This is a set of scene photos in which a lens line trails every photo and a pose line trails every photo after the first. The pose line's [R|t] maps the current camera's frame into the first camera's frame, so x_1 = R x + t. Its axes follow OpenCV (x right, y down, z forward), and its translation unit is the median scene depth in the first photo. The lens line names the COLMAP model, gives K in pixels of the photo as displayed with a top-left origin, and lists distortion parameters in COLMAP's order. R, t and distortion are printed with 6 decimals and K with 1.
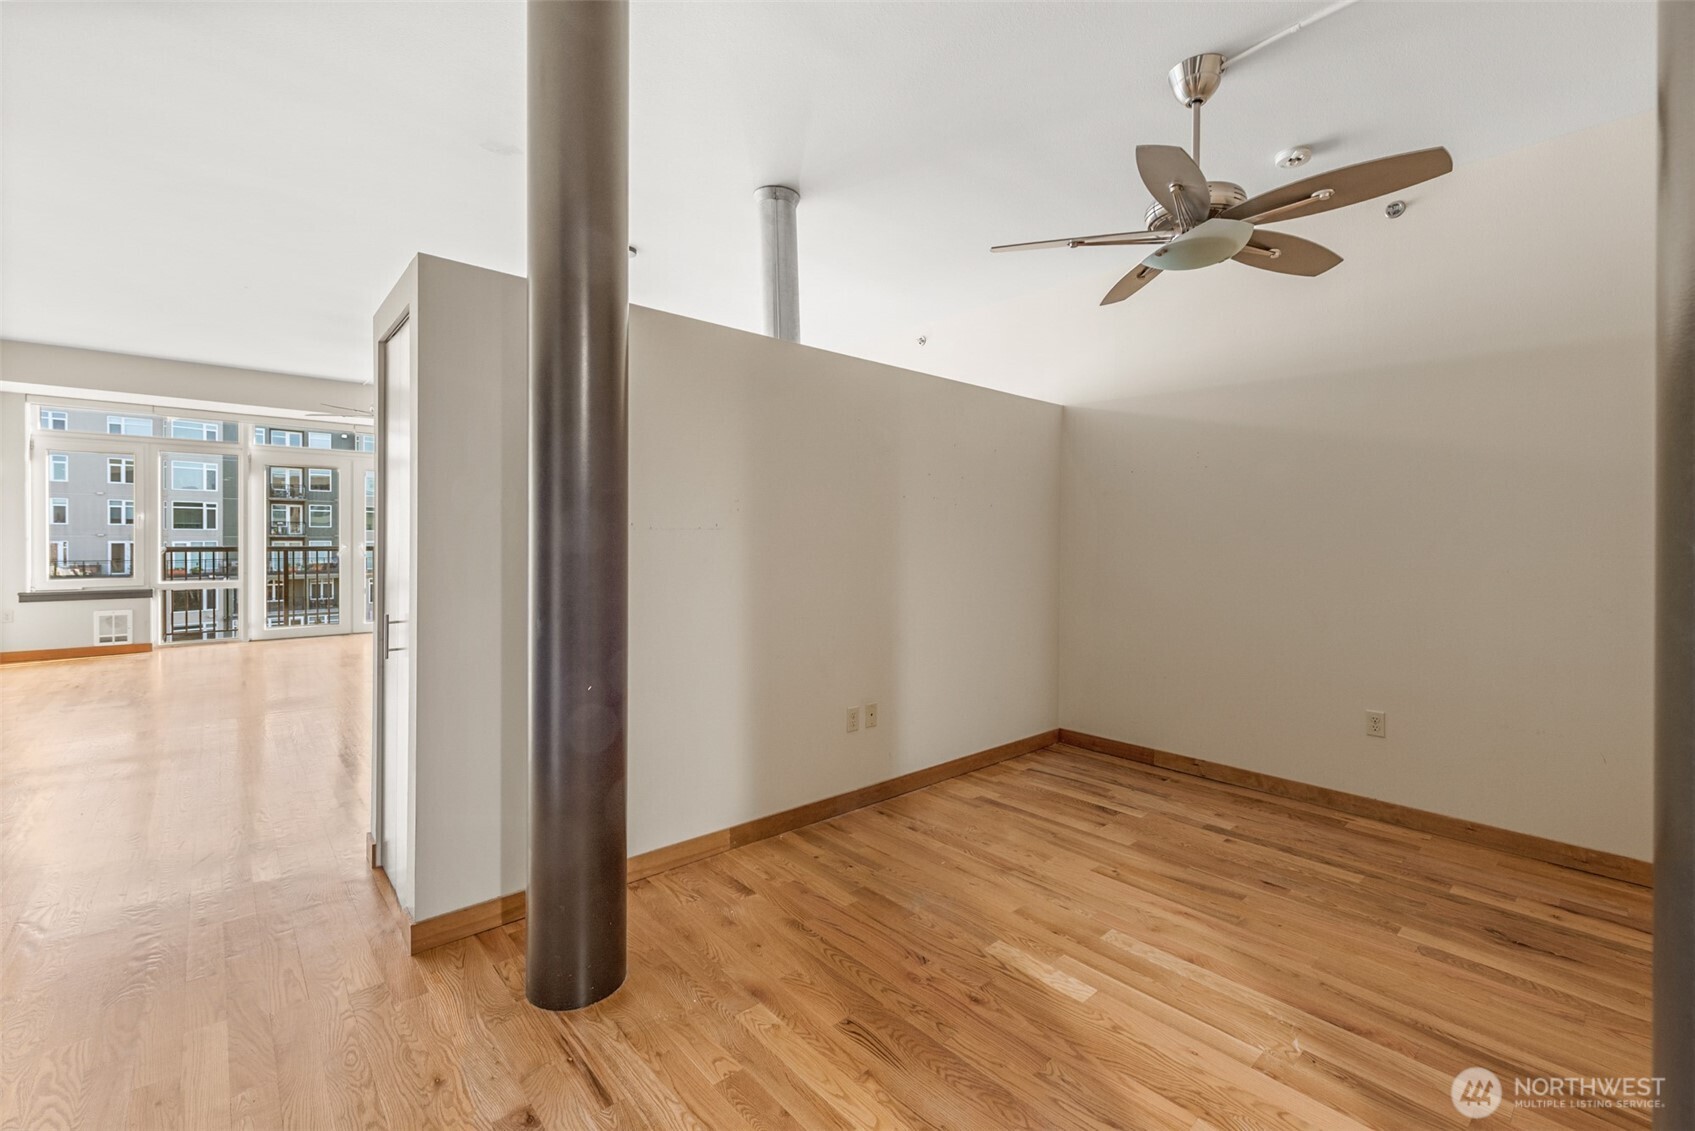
lens RADIAL K [[699.5, 0, 847.9], [0, 699.5, 548.6], [0, 0, 1]] dist [0.006740, -0.002452]
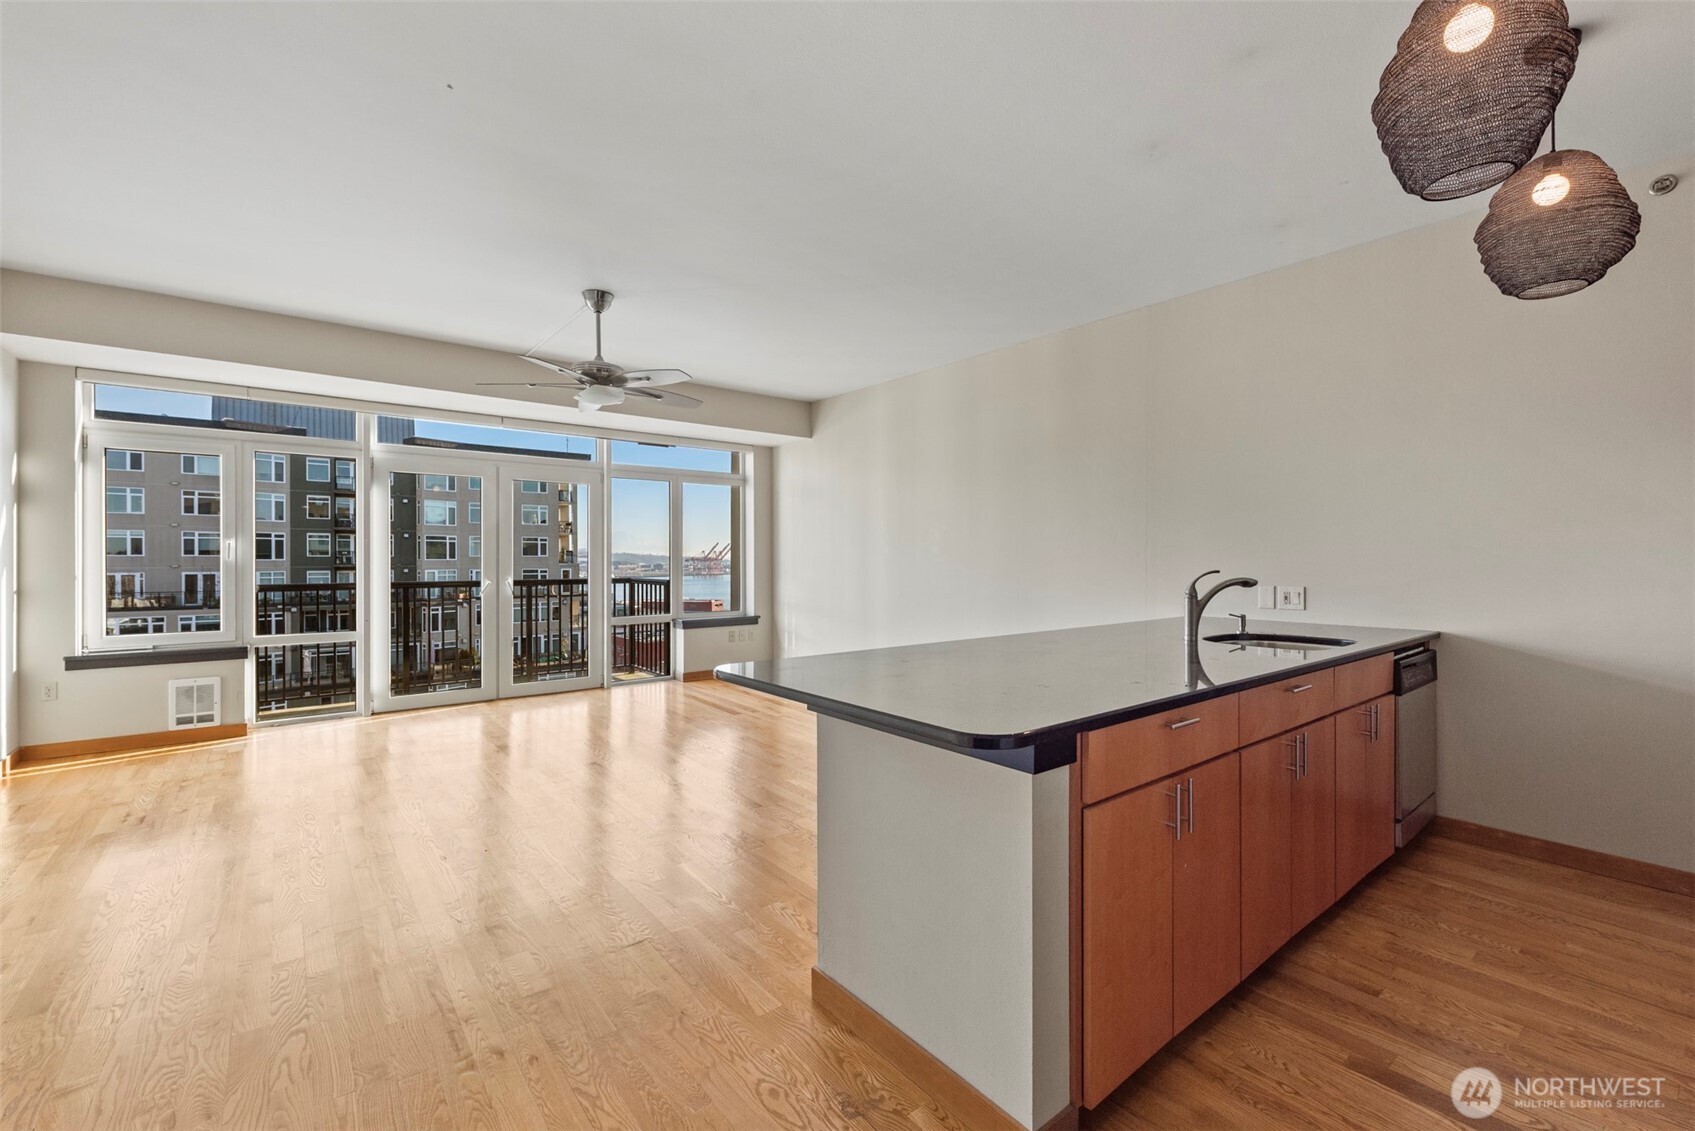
lens RADIAL K [[699.5, 0, 843.7], [0, 699.5, 564.9], [0, 0, 1]] dist [0.006740, -0.002452]
pose [[0.998435, -0.009861, -0.055050, -0.794523], [0.009269, 0.999897, -0.010997, -0.024929], [0.055153, 0.010469, 0.998423, 0.740145]]
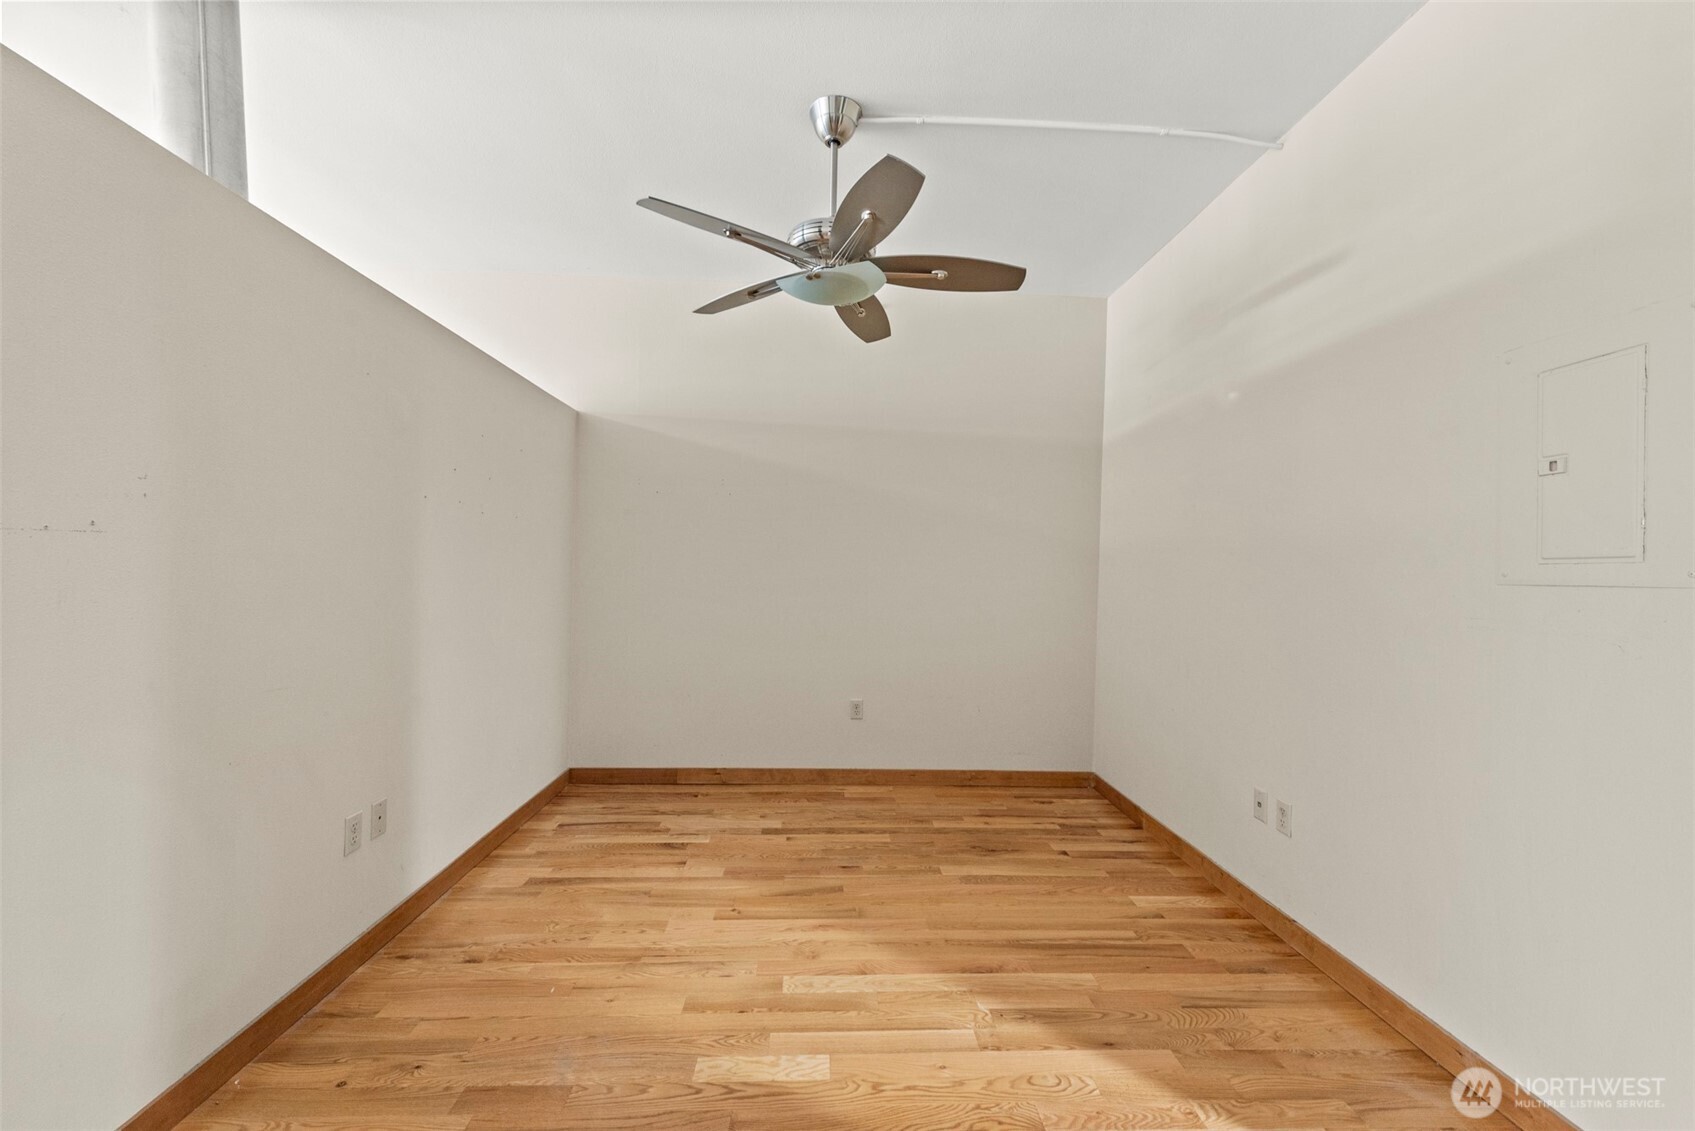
lens RADIAL K [[659.0, 0, 842.7], [0, 659.0, 570.3], [0, 0, 1]] dist [0.009706, -0.002380]
pose [[0.635329, 0.000746, 0.772241, -0.185179], [-0.006753, 0.999967, 0.004589, -0.006101], [-0.772212, -0.008131, 0.635313, 0.268206]]
